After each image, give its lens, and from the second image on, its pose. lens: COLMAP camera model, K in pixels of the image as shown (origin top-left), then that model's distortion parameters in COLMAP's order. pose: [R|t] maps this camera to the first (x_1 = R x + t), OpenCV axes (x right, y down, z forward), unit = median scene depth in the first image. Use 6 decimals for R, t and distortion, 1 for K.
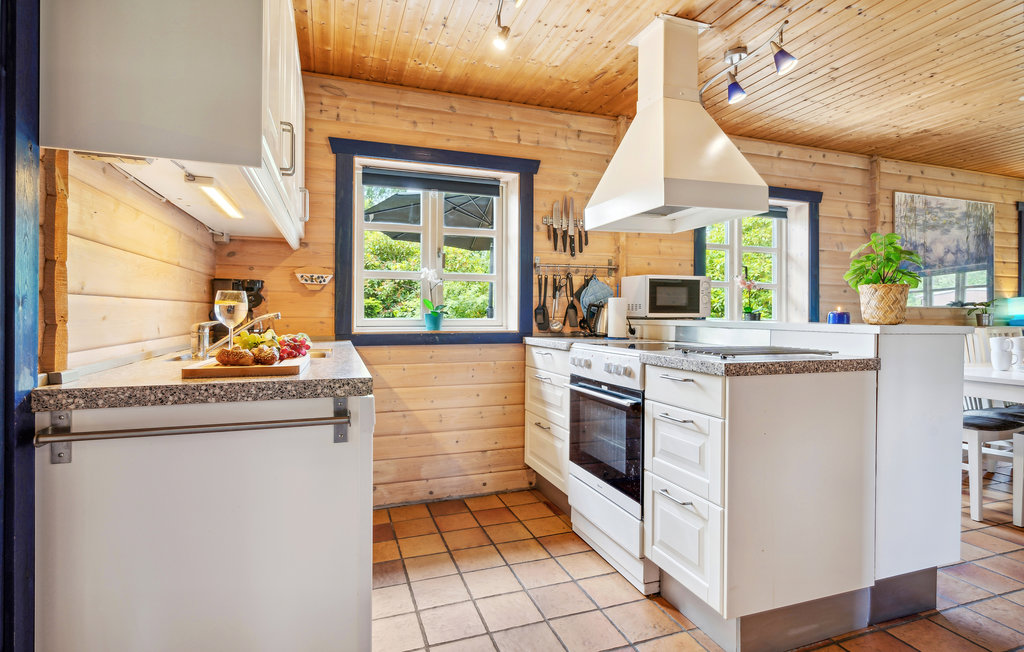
lens RADIAL K [[498.7, 0, 509.7], [0, 498.7, 312.7], [0, 0, 1]] dist [0.001712, 0.000131]
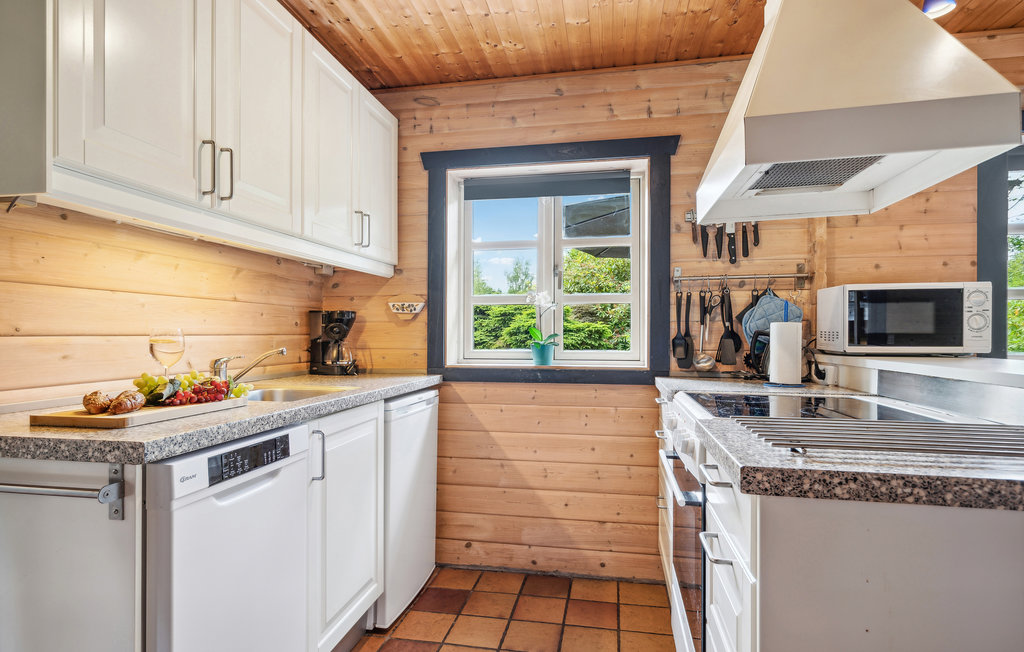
lens RADIAL K [[529.9, 0, 515.7], [0, 529.9, 332.6], [0, 0, 1]] dist [0.004370, 0.000830]
pose [[0.867161, -0.005398, -0.497998, 0.246888], [0.002970, 0.999980, -0.005667, -0.013616], [0.498019, 0.003435, 0.867159, 0.217480]]
